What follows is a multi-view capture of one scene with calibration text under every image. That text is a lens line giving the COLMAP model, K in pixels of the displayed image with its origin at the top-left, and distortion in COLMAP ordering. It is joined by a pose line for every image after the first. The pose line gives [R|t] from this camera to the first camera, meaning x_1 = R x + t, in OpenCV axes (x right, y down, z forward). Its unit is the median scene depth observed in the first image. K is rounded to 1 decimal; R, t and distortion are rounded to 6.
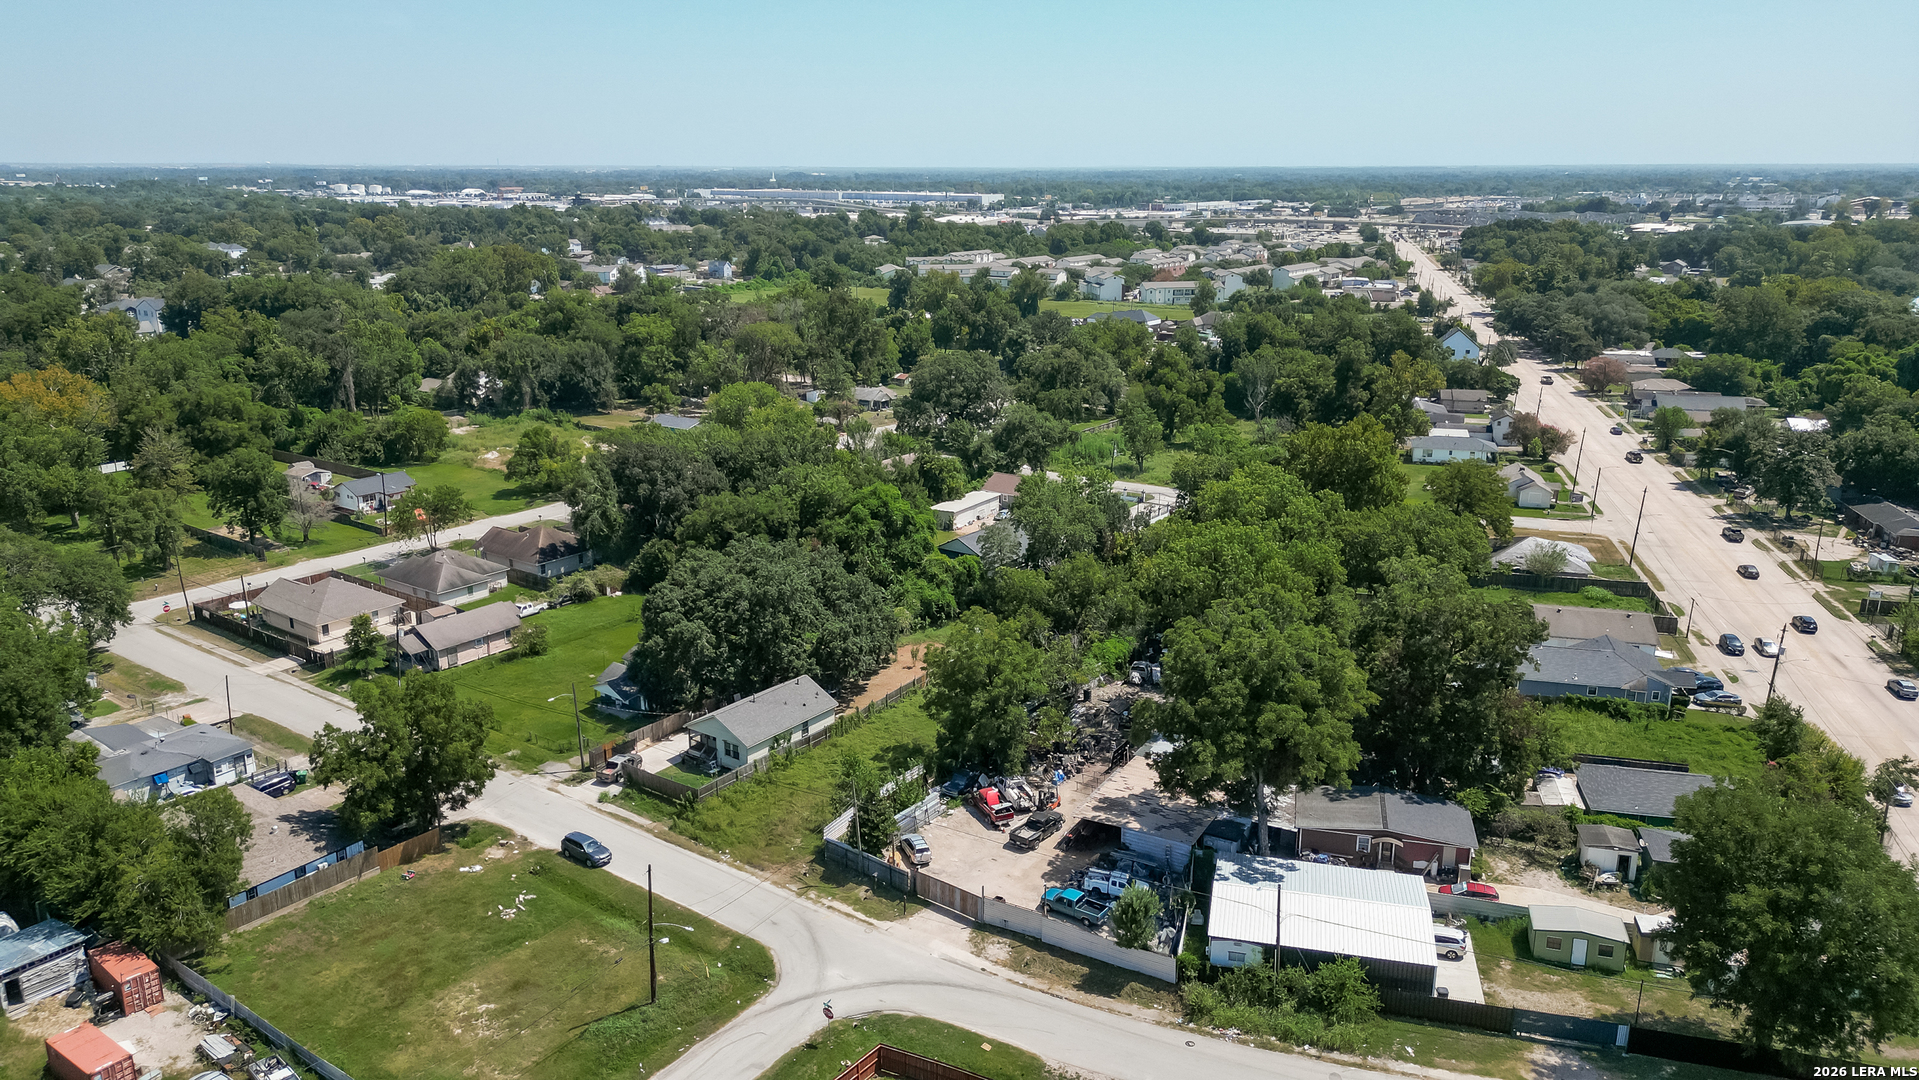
lens RADIAL K [[1348.2, 0, 958.8], [0, 1348.2, 538.2], [0, 0, 1]] dist [0.071361, -0.072807]
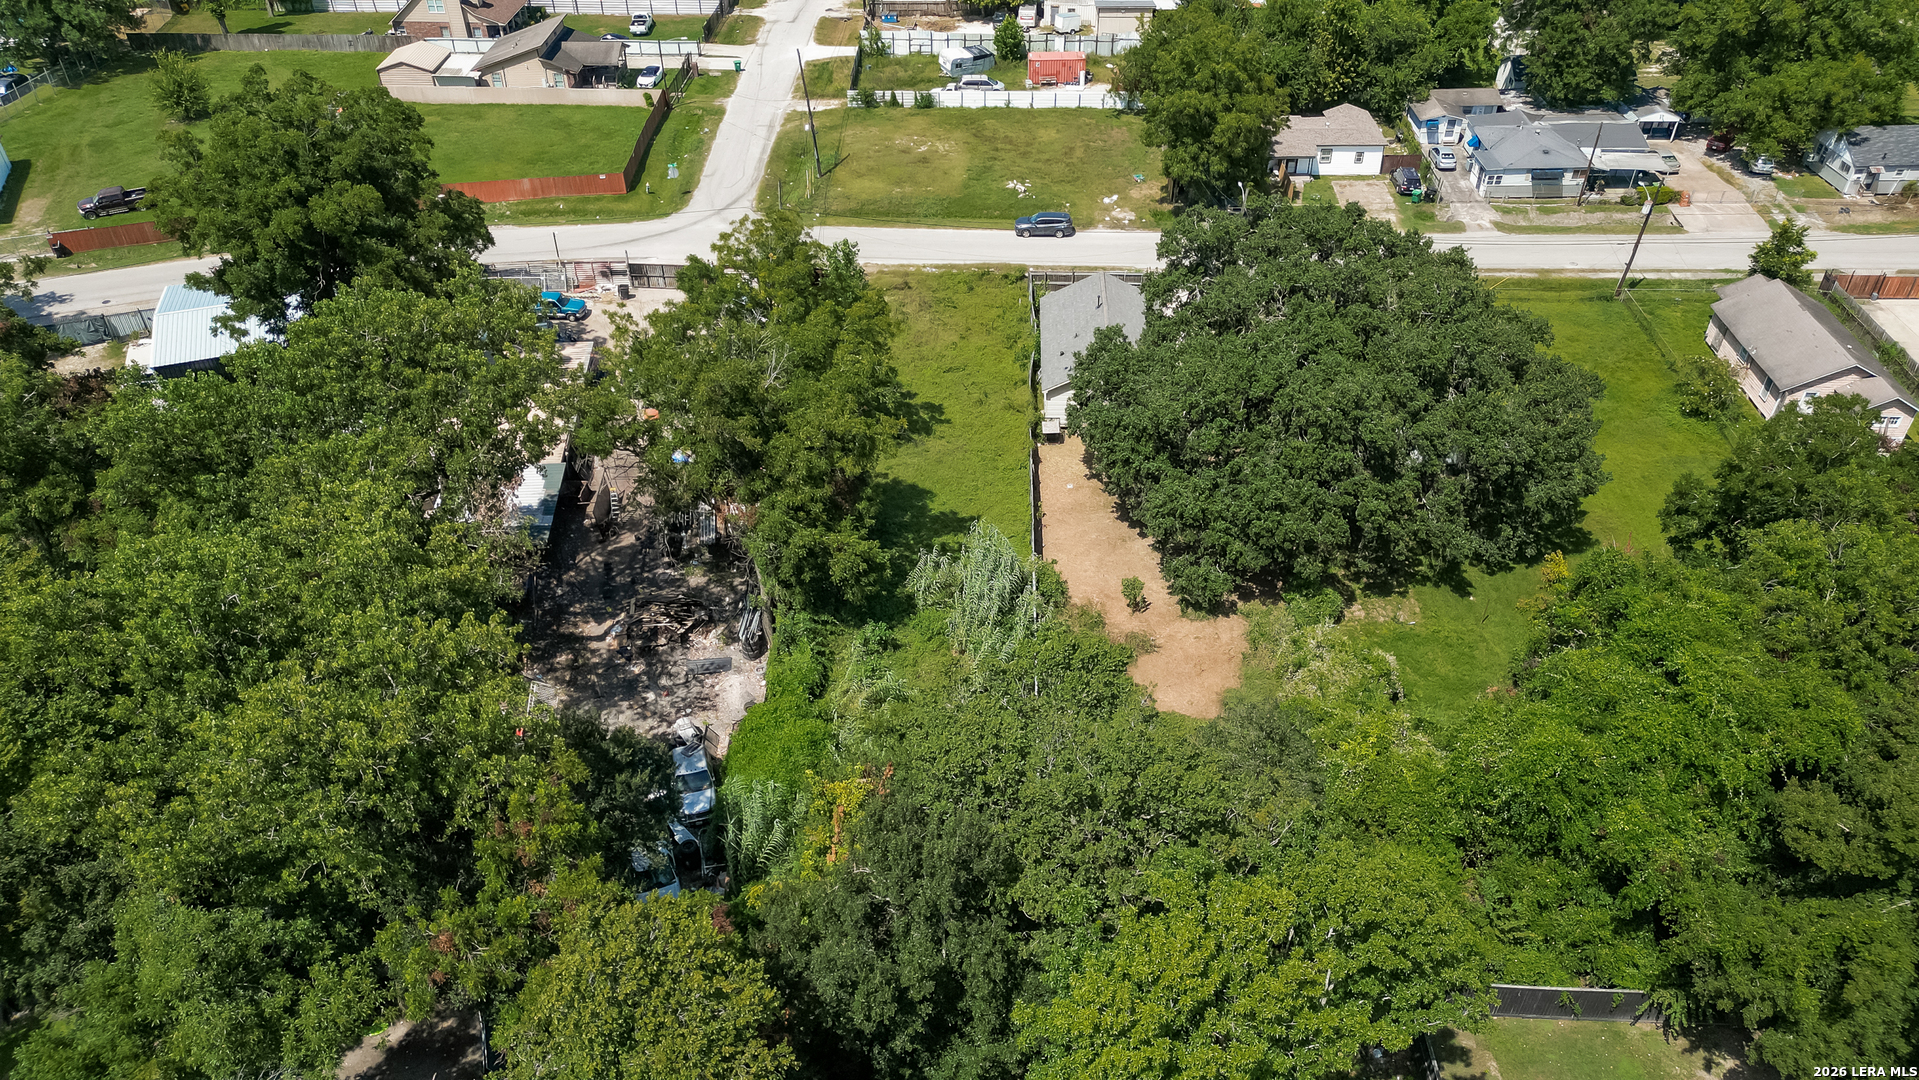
lens RADIAL K [[1348.2, 0, 962.7], [0, 1348.2, 541.1], [0, 0, 1]] dist [0.071361, -0.072807]
pose [[-0.827869, 0.346090, -0.441424, 0.209752], [-0.144710, 0.628543, 0.764194, -0.266130], [0.541934, 0.696531, -0.470269, 1.106345]]
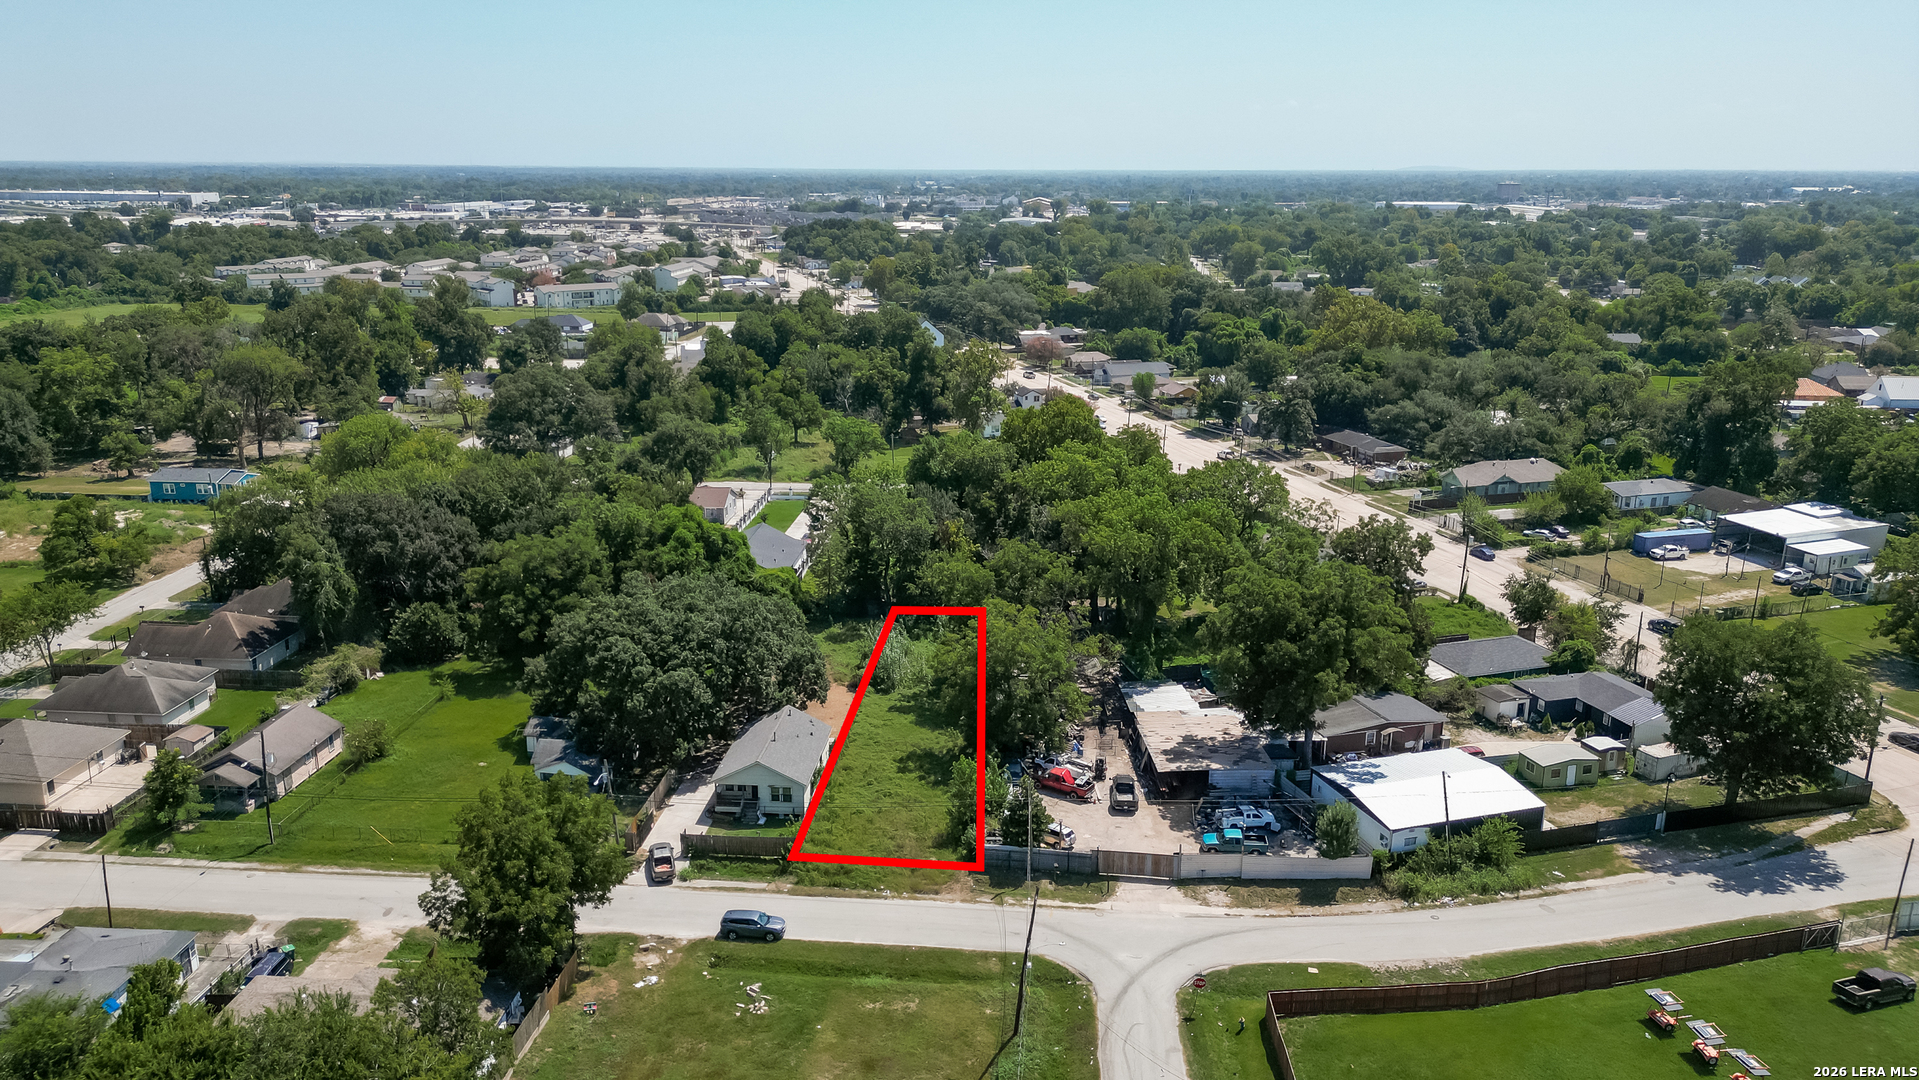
lens RADIAL K [[1348.2, 0, 959.3], [0, 1348.2, 536.6], [0, 0, 1]] dist [0.071361, -0.072807]
pose [[0.853148, -0.133925, 0.504185, -0.397817], [0.134489, 0.990280, 0.035471, -0.027956], [-0.504035, 0.037545, 0.862867, 0.097469]]
